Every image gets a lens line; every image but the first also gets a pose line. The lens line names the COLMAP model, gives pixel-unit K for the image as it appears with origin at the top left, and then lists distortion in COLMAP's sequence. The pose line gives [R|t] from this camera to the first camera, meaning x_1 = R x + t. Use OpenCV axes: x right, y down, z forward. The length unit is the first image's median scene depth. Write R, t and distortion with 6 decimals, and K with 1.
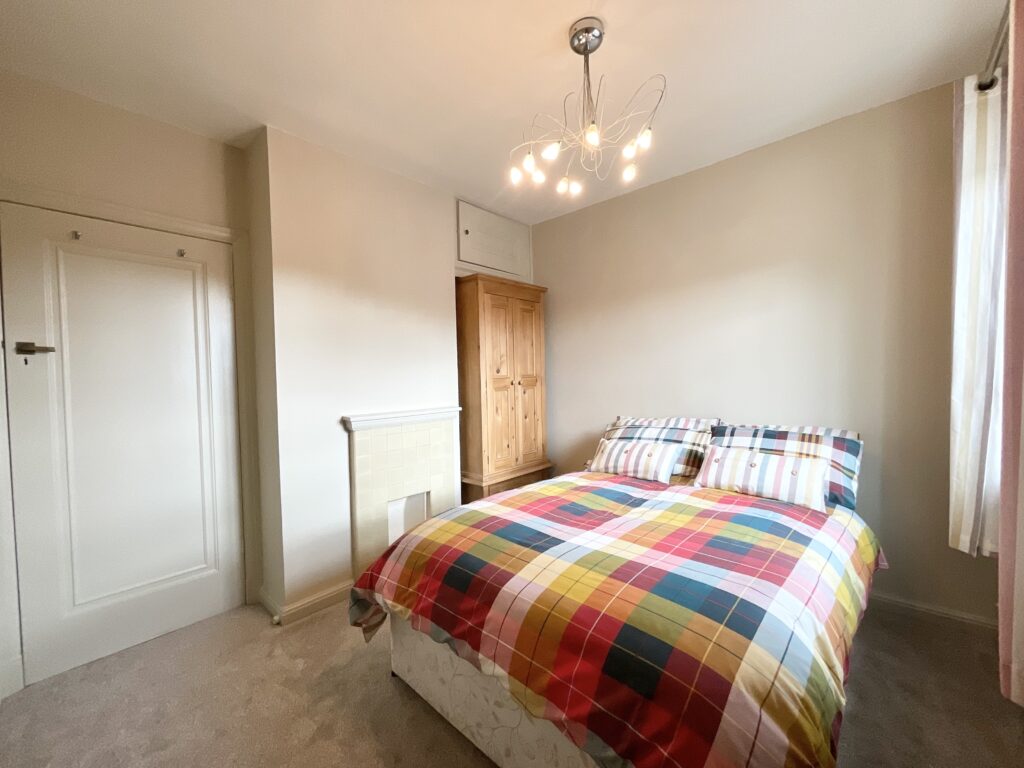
lens RADIAL K [[412.4, 0, 522.0], [0, 412.4, 389.4], [0, 0, 1]] dist [-0.000717, 0.000187]
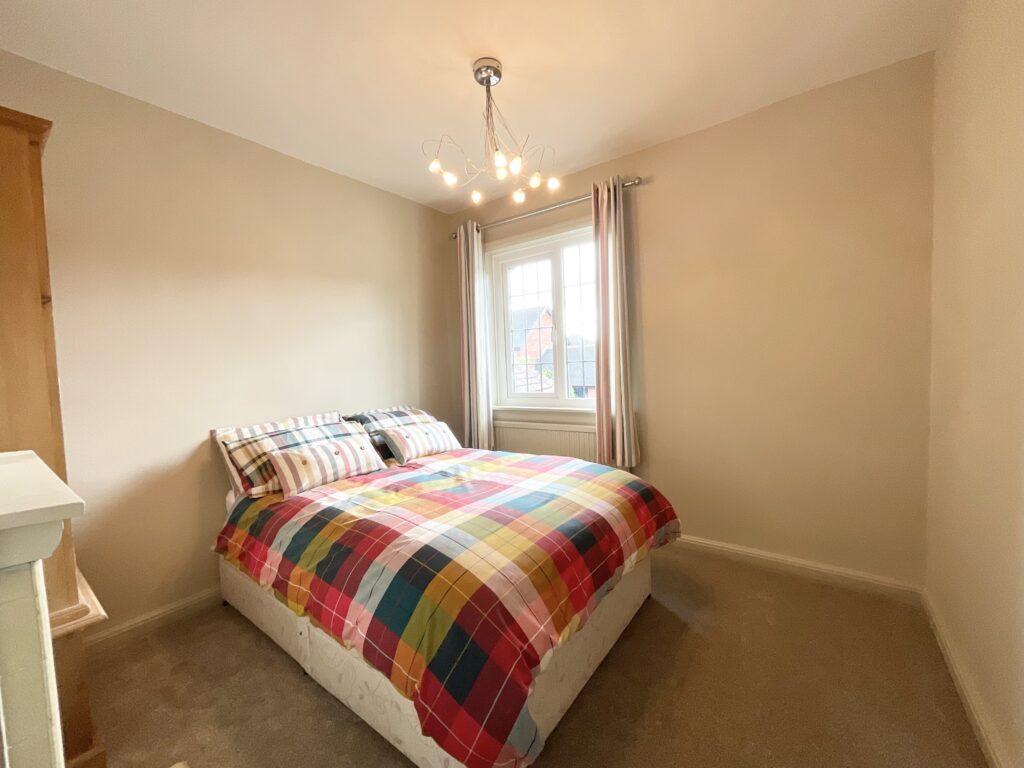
lens RADIAL K [[412.4, 0, 519.9], [0, 412.4, 379.7], [0, 0, 1]] dist [-0.000717, 0.000187]
pose [[-0.115164, -0.002951, 0.993342, -0.855187], [0.078141, 0.996870, 0.012021, 0.021982], [-0.990268, 0.079005, -0.114573, 0.917078]]
